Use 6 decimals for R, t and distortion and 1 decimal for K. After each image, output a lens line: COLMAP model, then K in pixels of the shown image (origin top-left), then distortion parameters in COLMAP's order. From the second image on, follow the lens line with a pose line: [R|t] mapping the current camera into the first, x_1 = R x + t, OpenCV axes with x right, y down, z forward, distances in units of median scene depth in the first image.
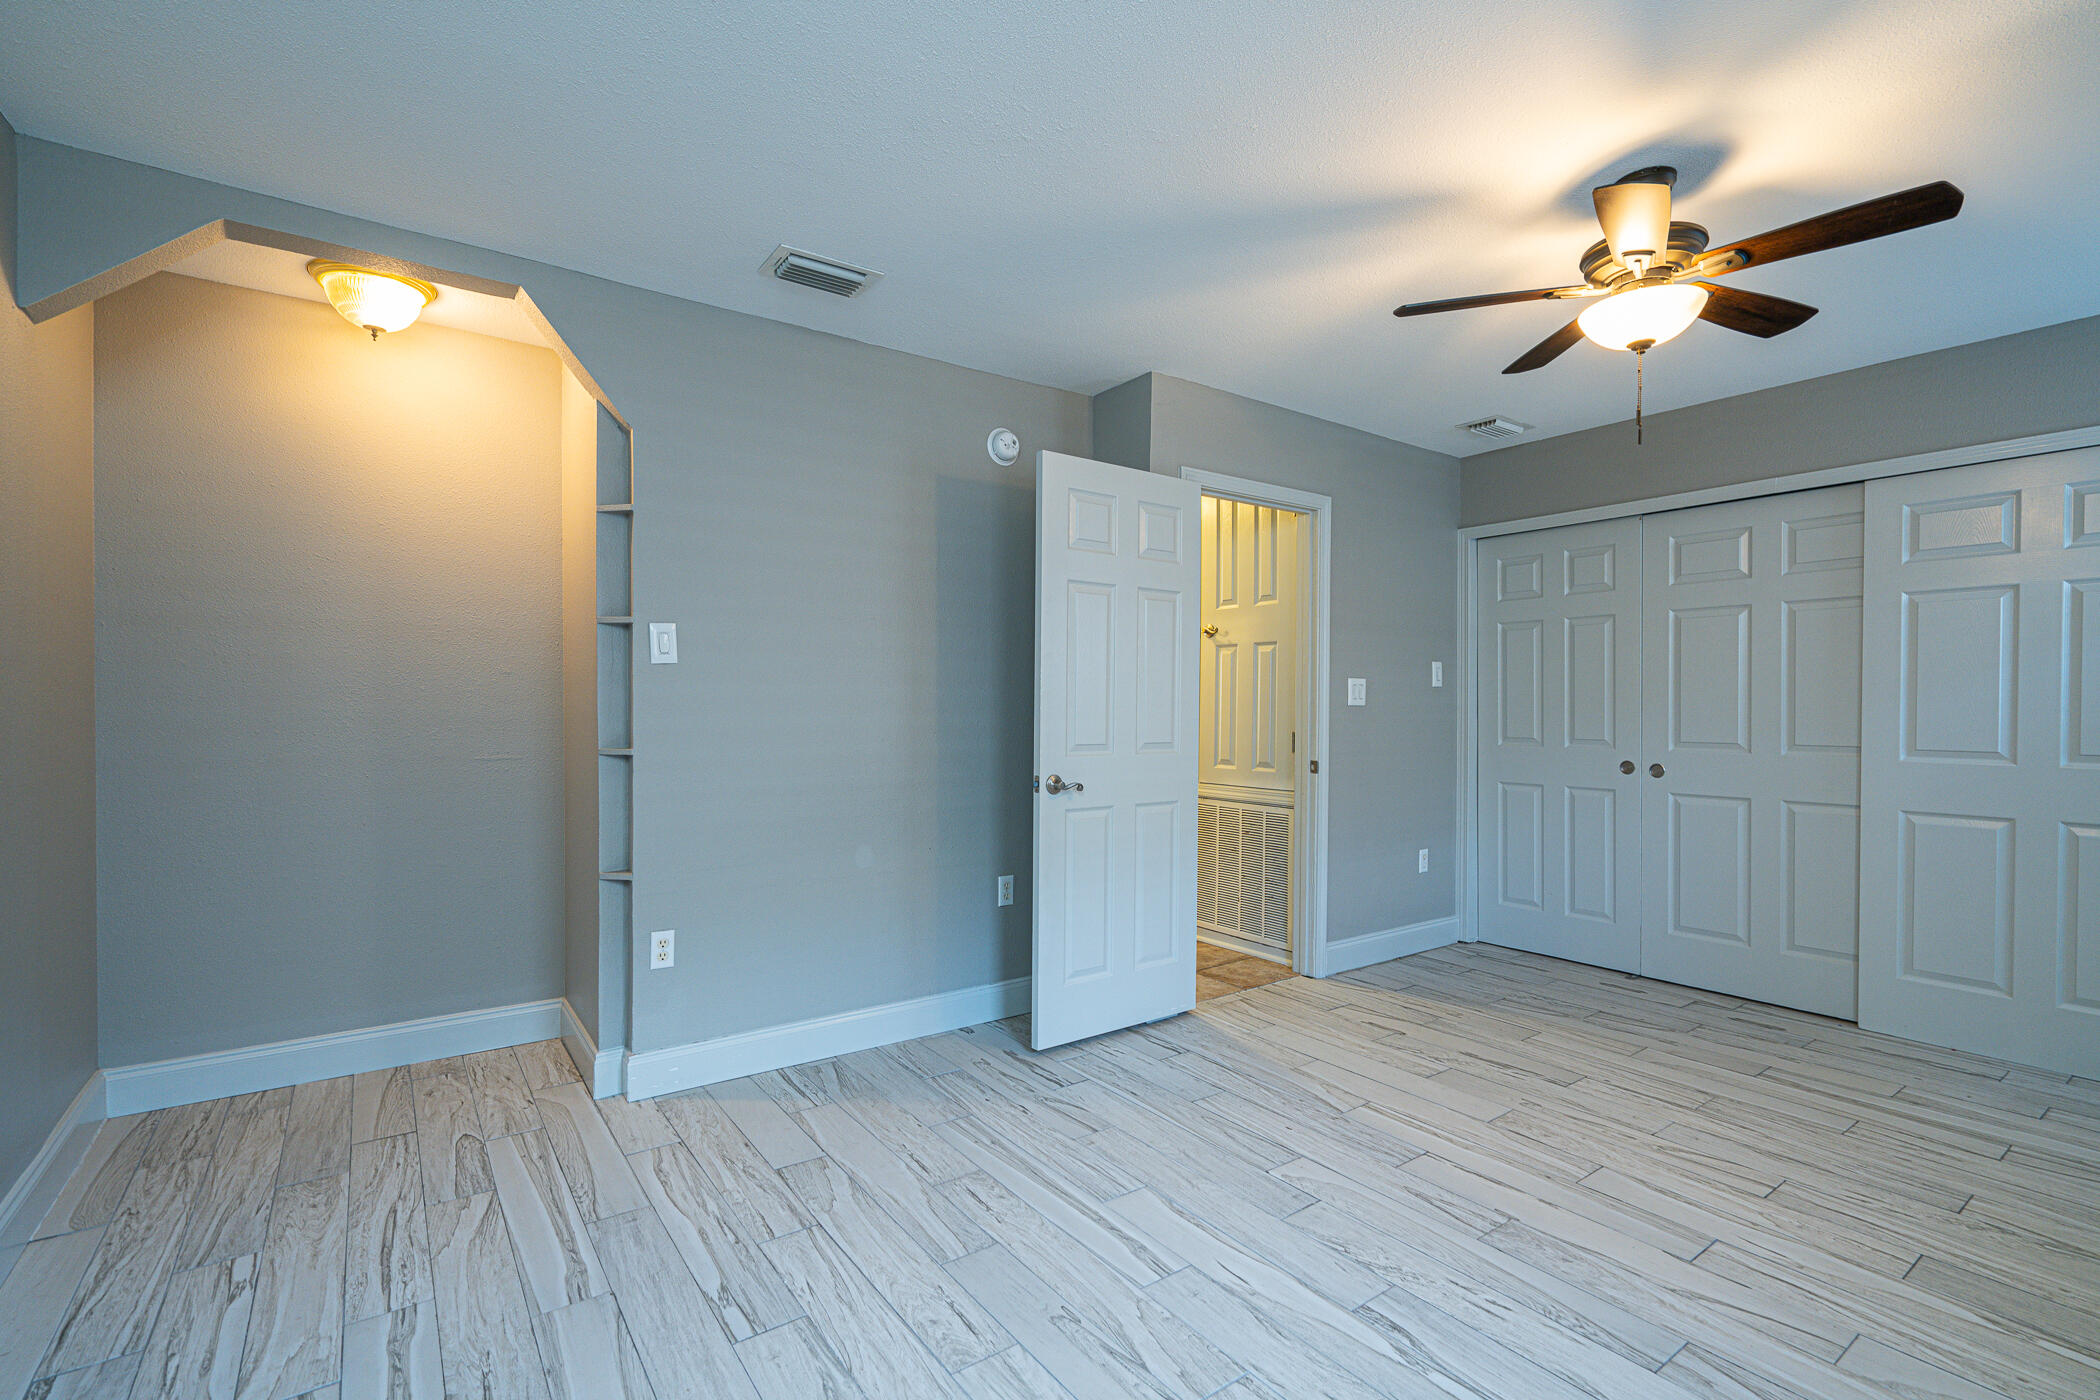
lens RADIAL K [[945.5, 0, 1063.4], [0, 945.5, 722.2], [0, 0, 1]] dist [0.000096, 0.000947]
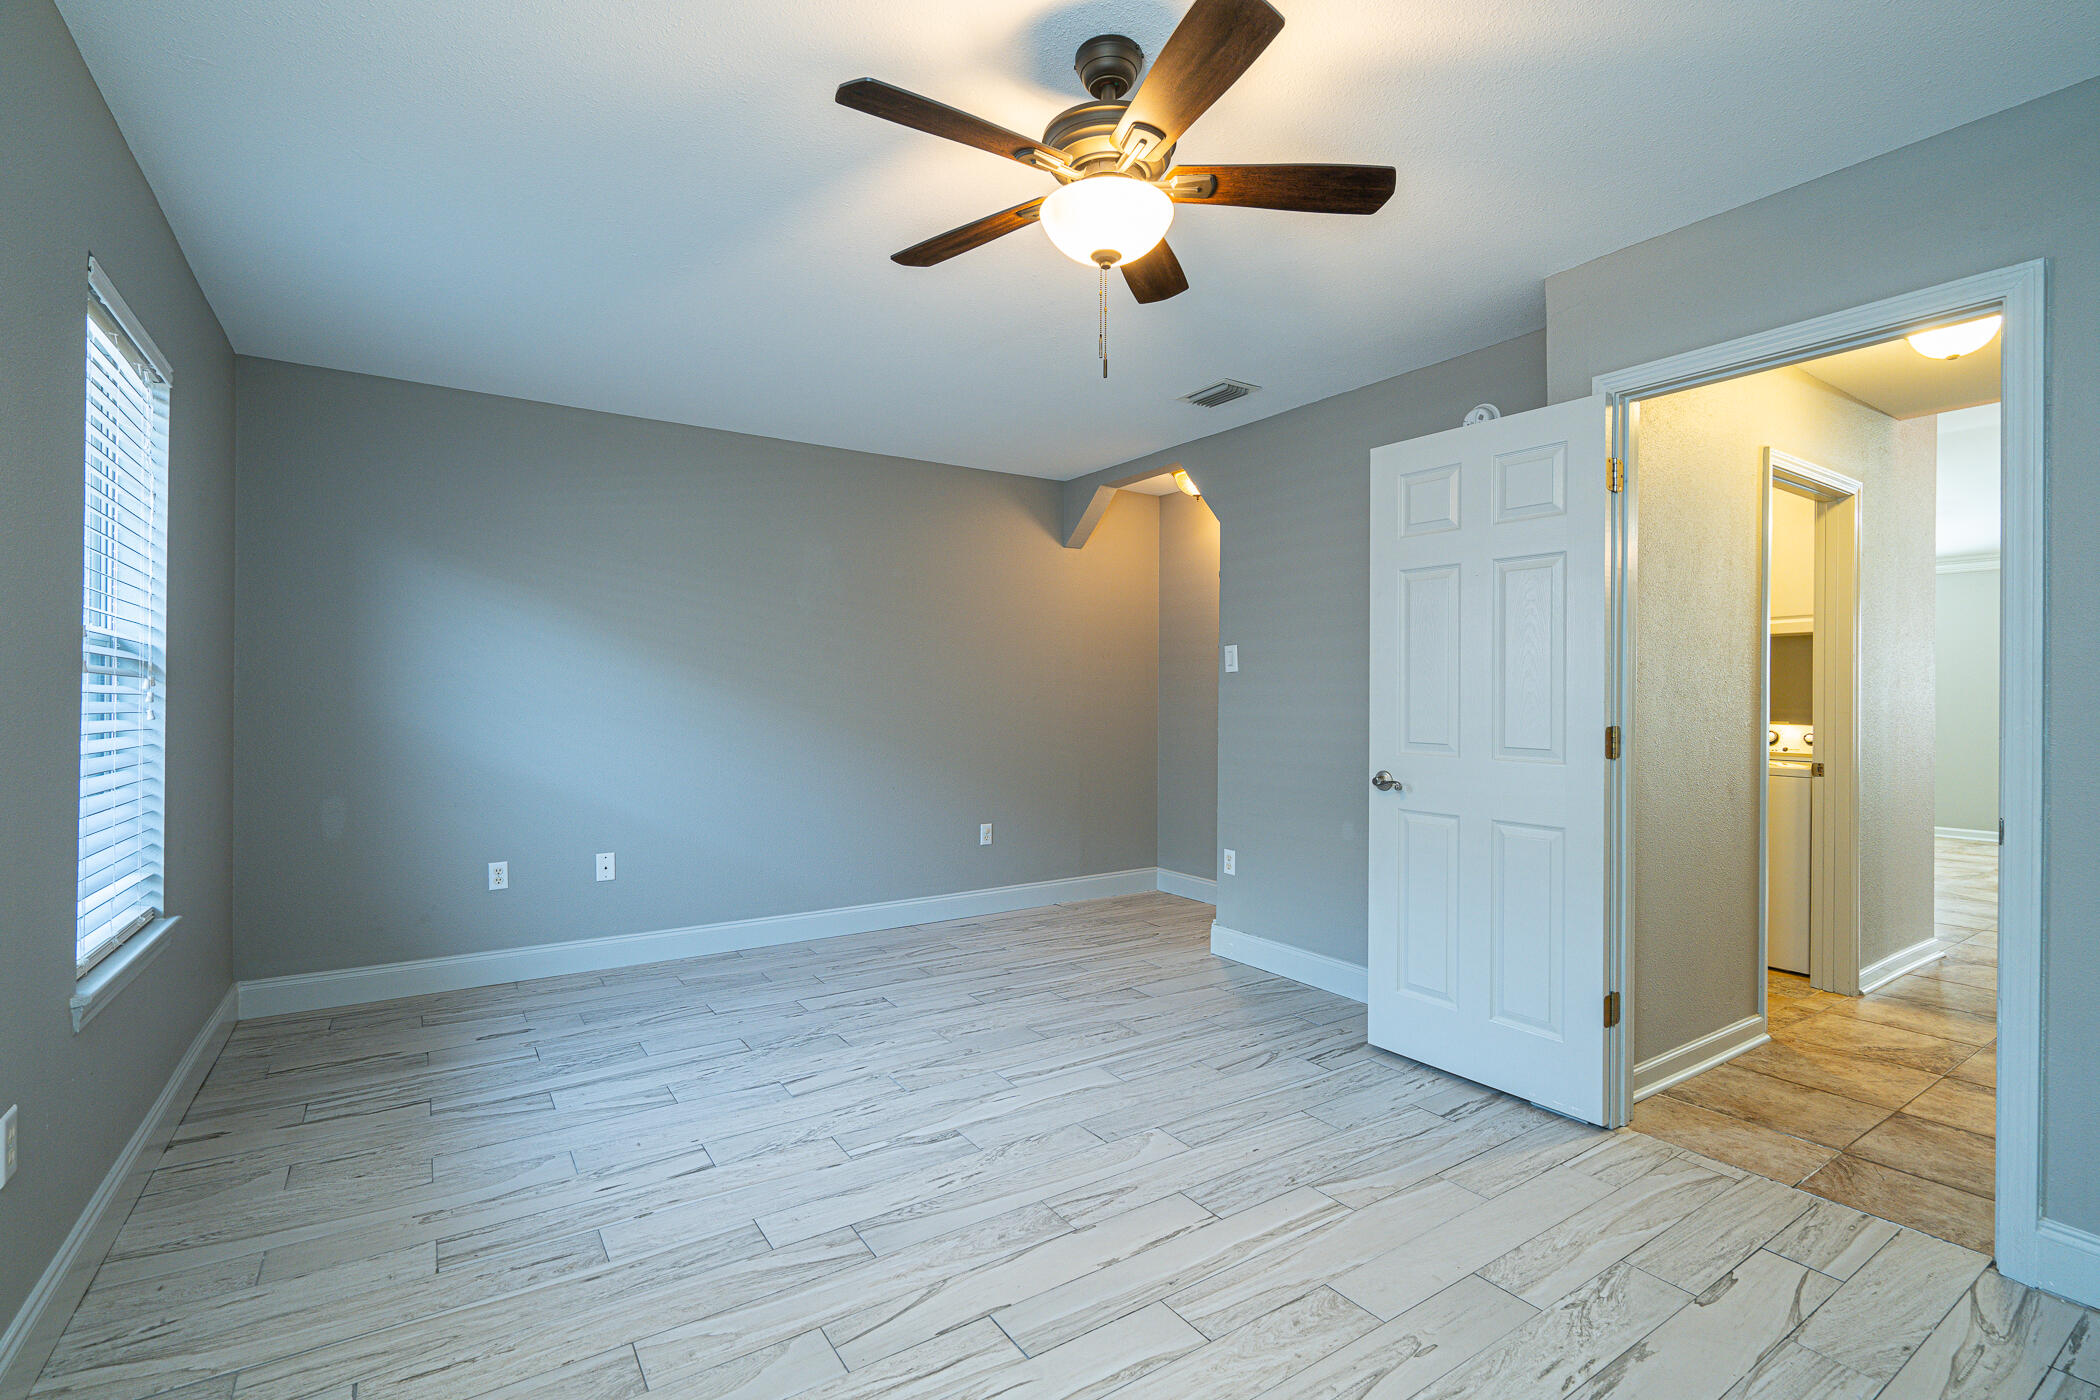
lens RADIAL K [[805.3, 0, 949.8], [0, 805.3, 695.5], [0, 0, 1]] dist [0.000635, 0.000195]
pose [[-0.046820, -0.005528, -0.998888, 0.966568], [-0.022828, 0.999729, -0.004462, -0.010035], [0.998642, 0.022594, -0.046933, 0.664635]]
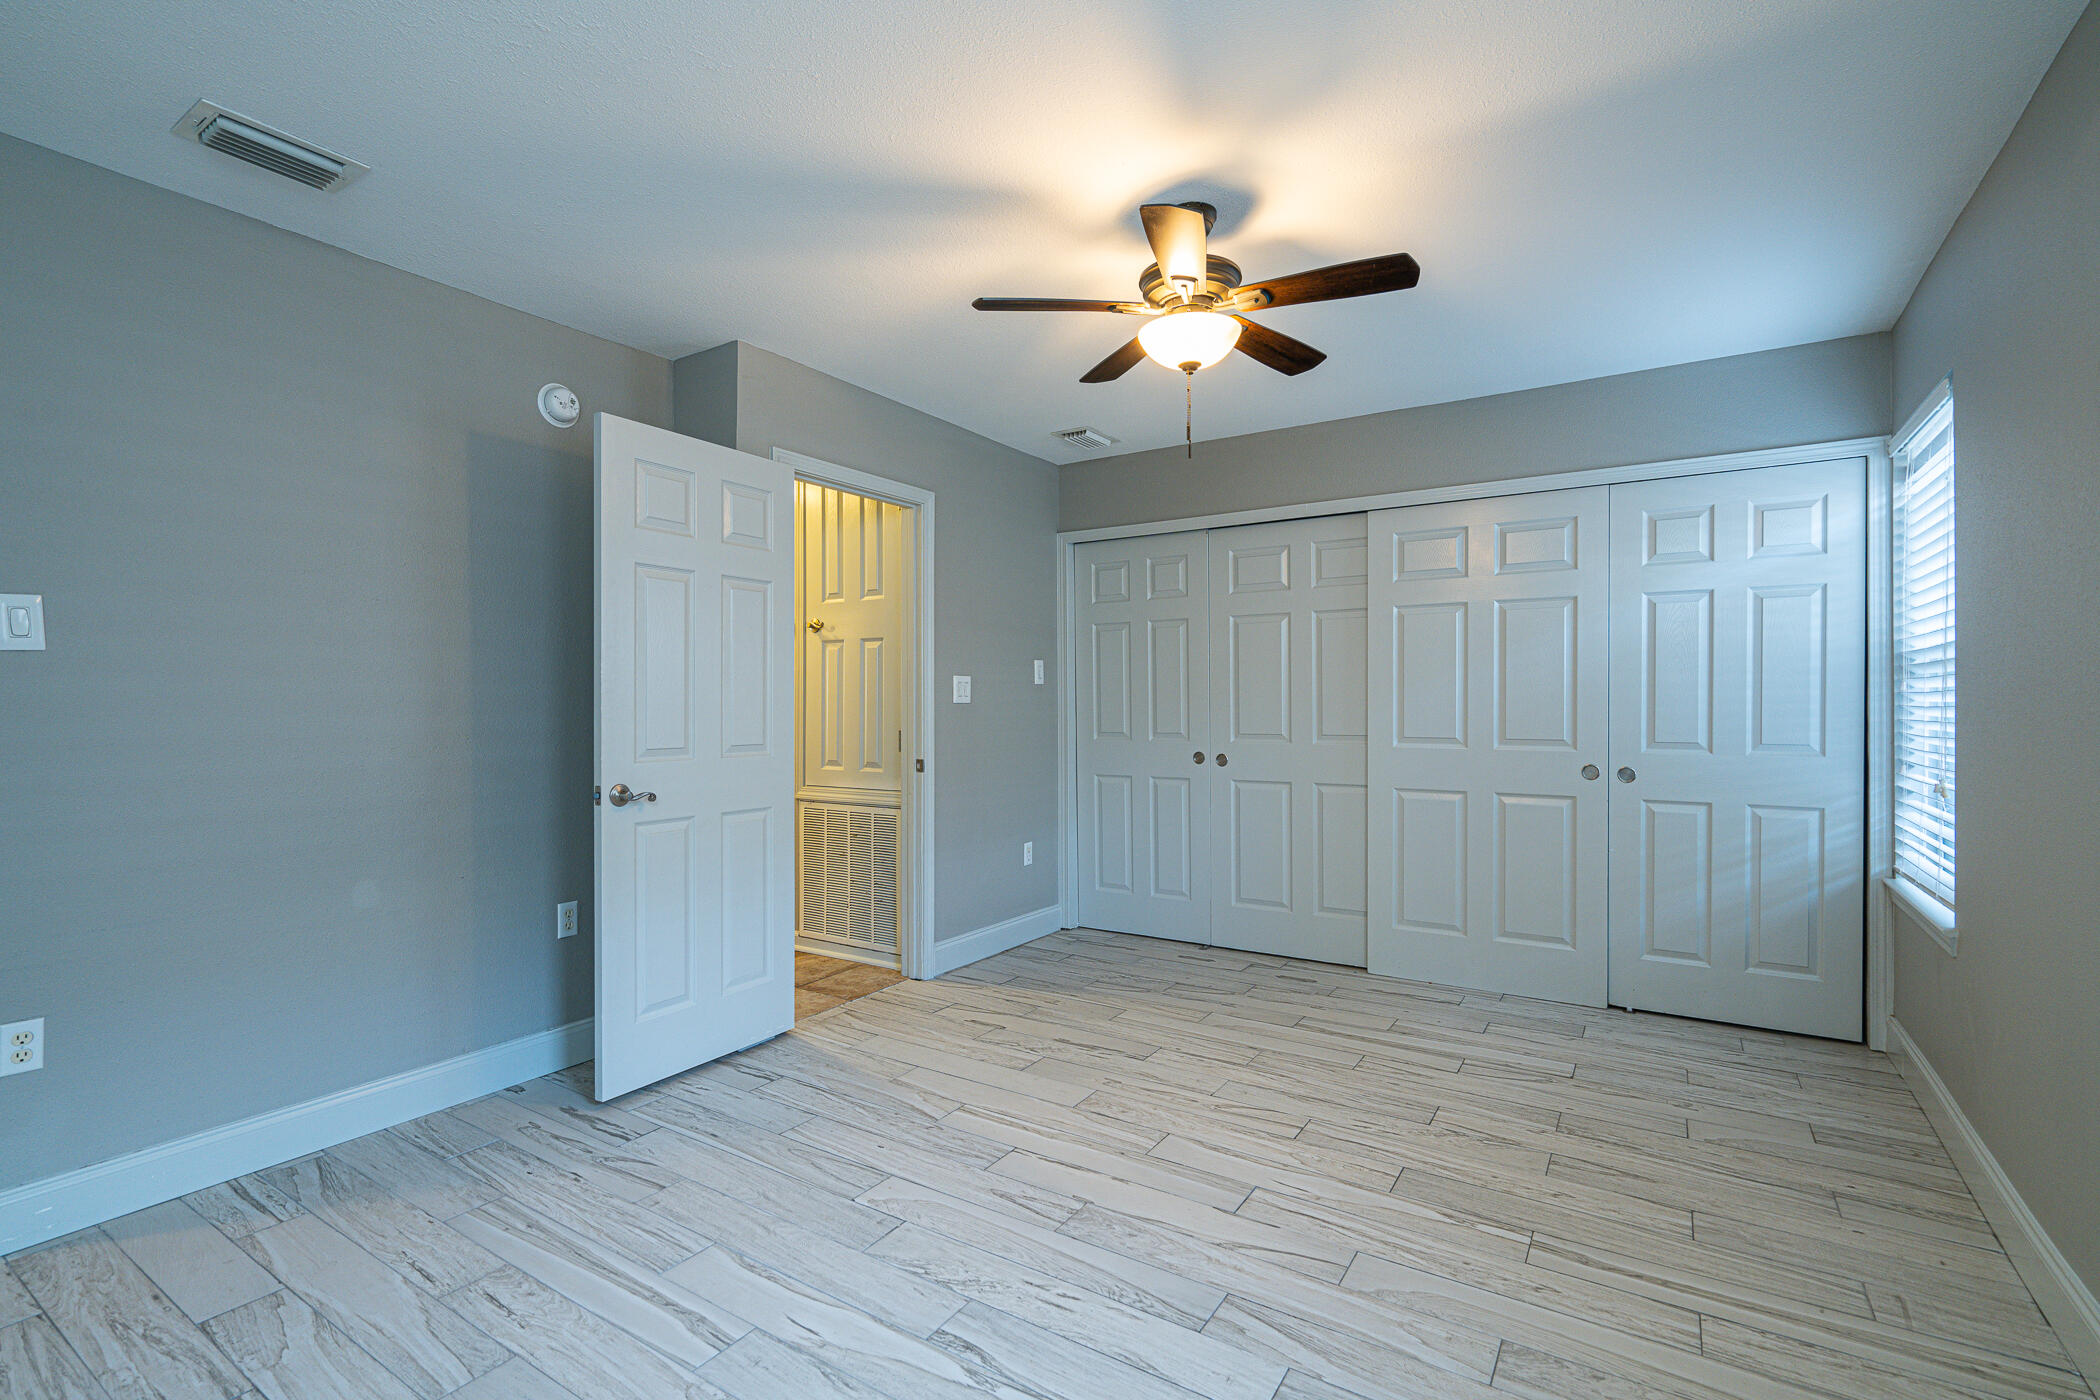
lens RADIAL K [[945.5, 0, 1063.4], [0, 945.5, 722.2], [0, 0, 1]] dist [0.000096, 0.000947]
pose [[0.930427, -0.013257, 0.366238, 0.060216], [0.012455, 0.999912, 0.004554, -0.000832], [-0.366266, 0.000324, 0.930510, 0.040674]]
